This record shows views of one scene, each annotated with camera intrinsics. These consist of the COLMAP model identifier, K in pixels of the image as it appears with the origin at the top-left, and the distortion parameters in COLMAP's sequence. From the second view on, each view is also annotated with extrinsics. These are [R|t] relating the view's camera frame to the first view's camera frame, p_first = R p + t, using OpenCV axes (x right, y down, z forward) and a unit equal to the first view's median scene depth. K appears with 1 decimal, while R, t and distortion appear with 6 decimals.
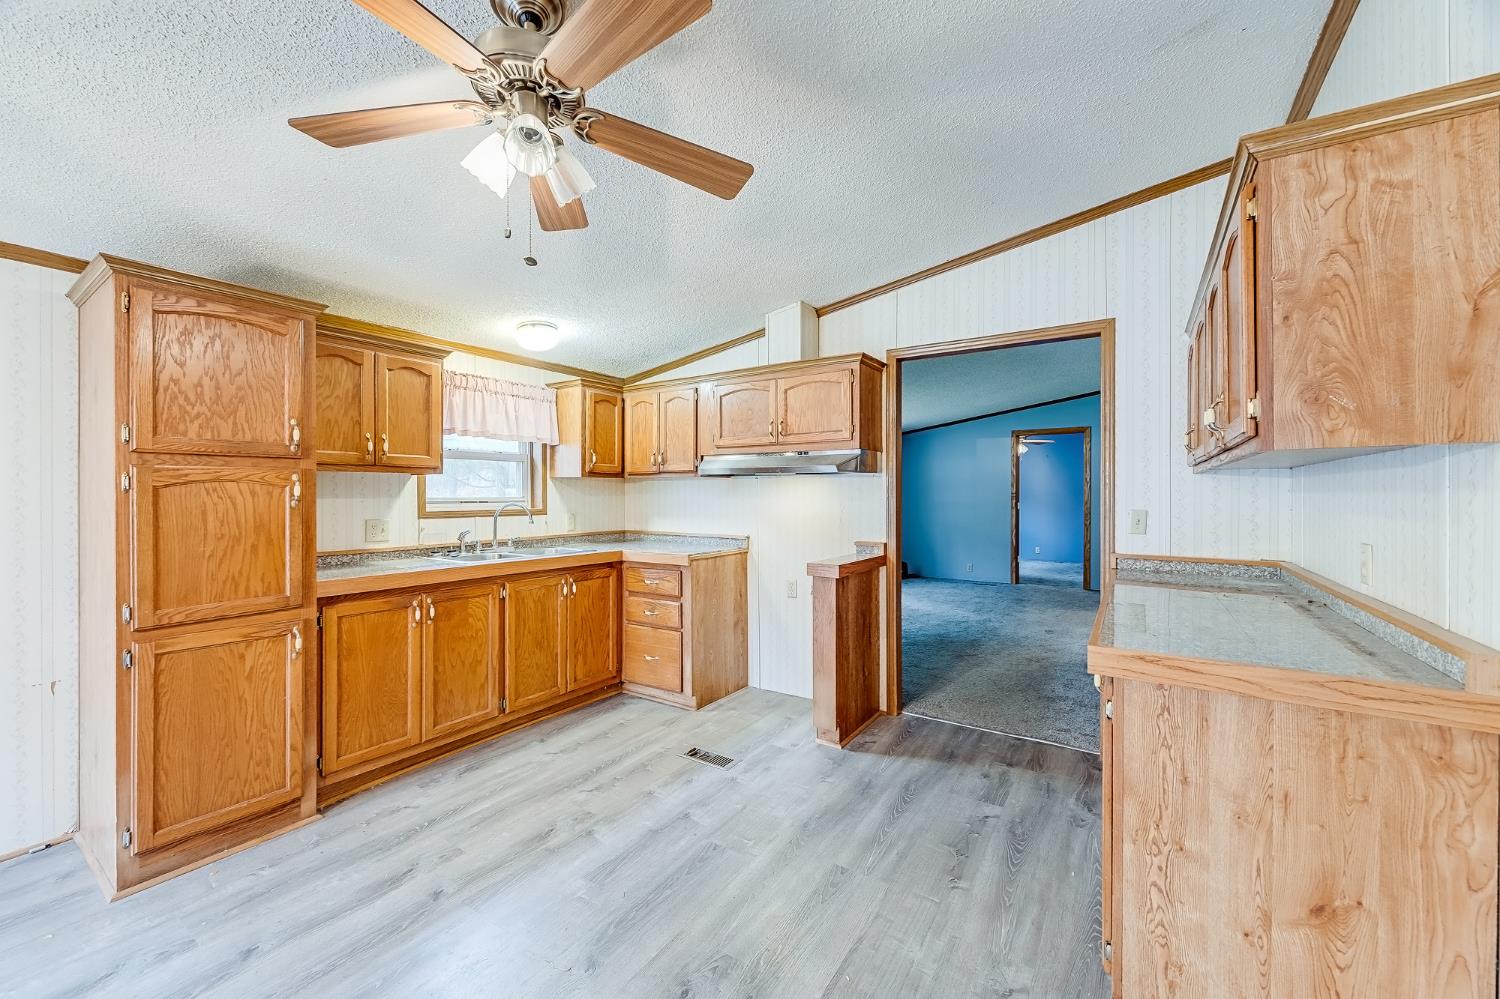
lens RADIAL K [[579.0, 0, 750.1], [0, 579.0, 492.6], [0, 0, 1]] dist [0.001327, -0.000400]
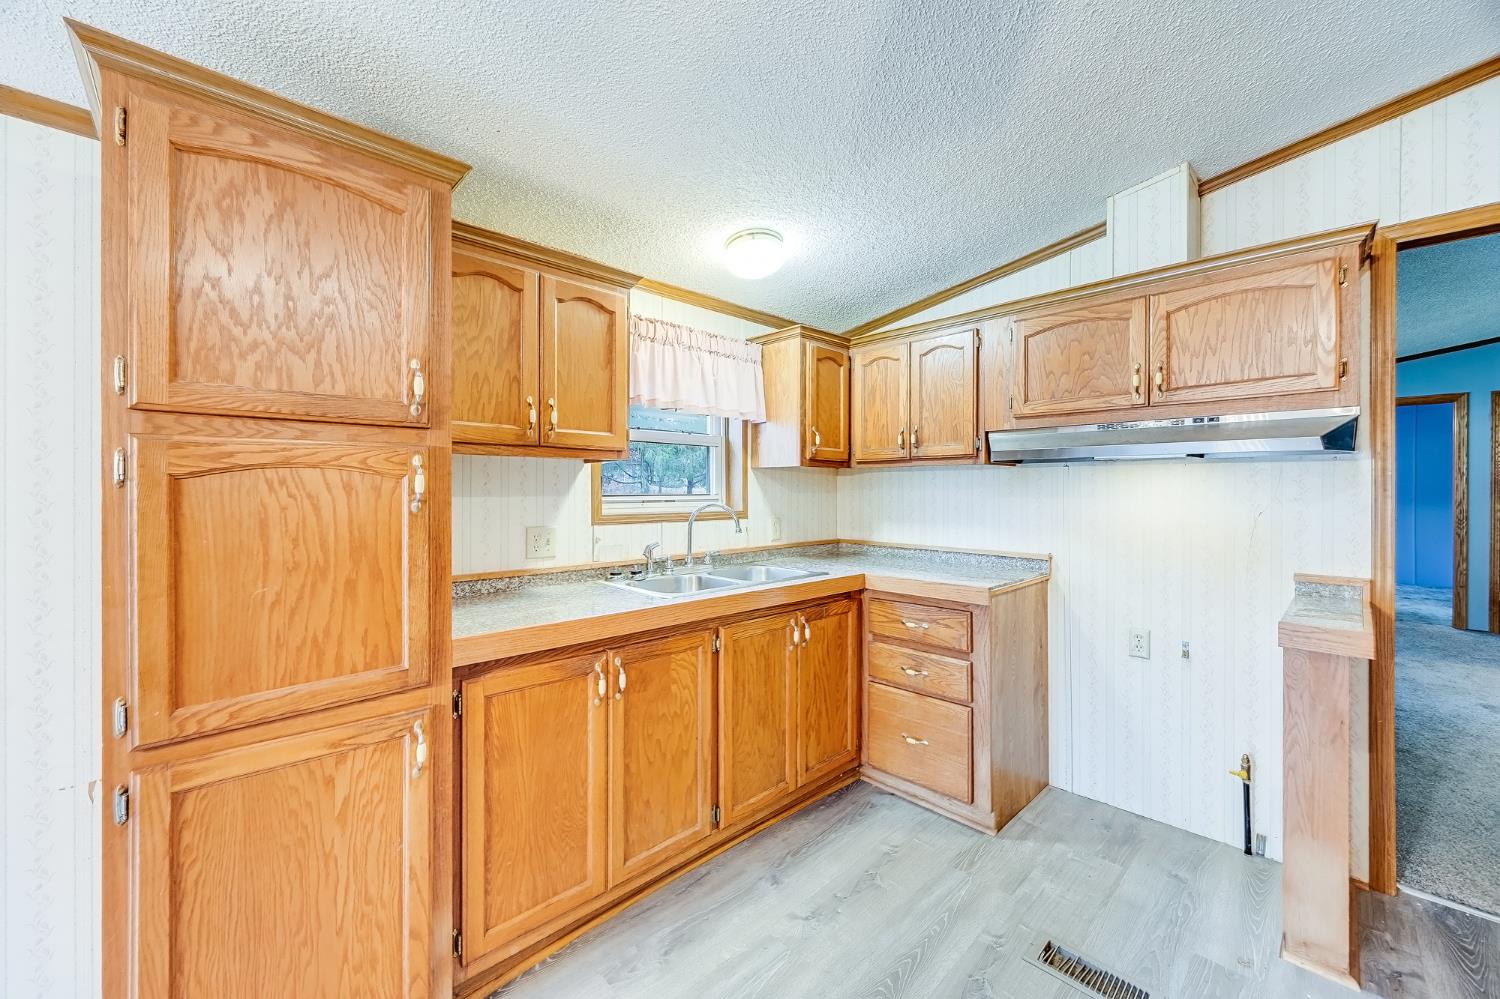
lens RADIAL K [[577.7, 0, 750.1], [0, 577.7, 488.7], [0, 0, 1]] dist [-0.001708, -0.000336]
pose [[0.977398, 0.001298, -0.211405, -0.286166], [-0.001279, 0.999999, 0.000229, 0.000649], [0.211405, 0.000047, 0.977398, 0.426504]]
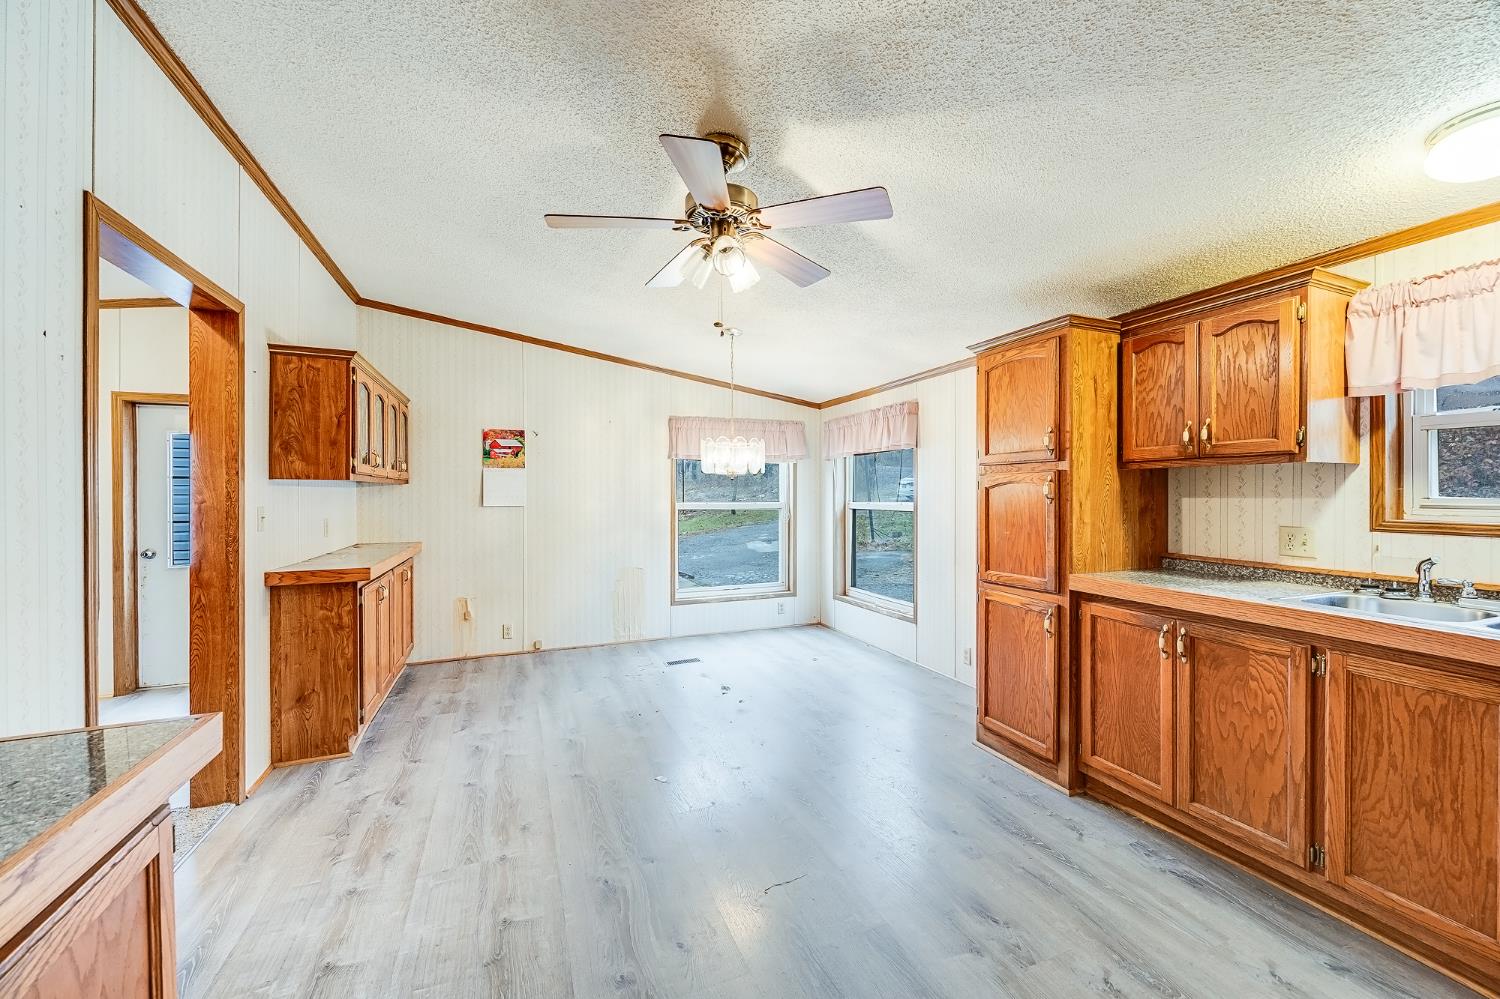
lens RADIAL K [[577.7, 0, 763.3], [0, 577.7, 498.6], [0, 0, 1]] dist [-0.001708, -0.000336]
pose [[-0.555973, 0.004200, -0.831190, 0.393011], [0.002279, 0.999991, 0.003528, 0.007436], [0.831197, 0.000067, -0.555978, 0.968018]]
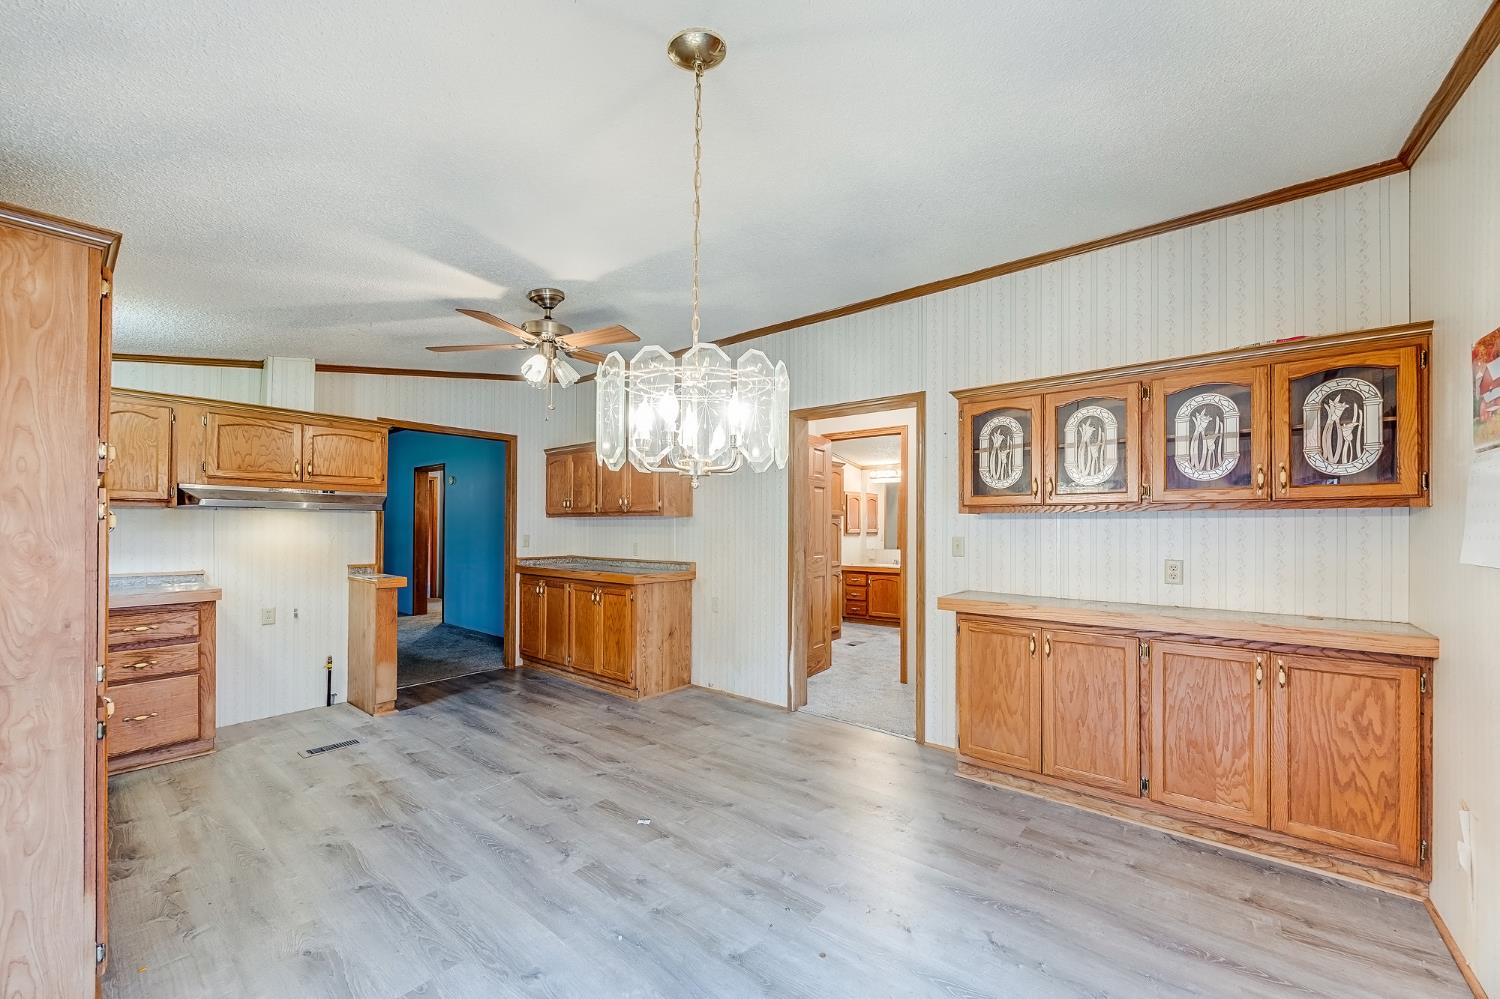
lens RADIAL K [[579.0, 0, 761.7], [0, 579.0, 525.8], [0, 0, 1]] dist [0.001327, -0.000400]
pose [[0.094727, 0.003438, 0.995497, -1.246495], [-0.005323, 0.999981, -0.002947, -0.000838], [-0.995489, -0.005020, 0.094744, 0.008794]]
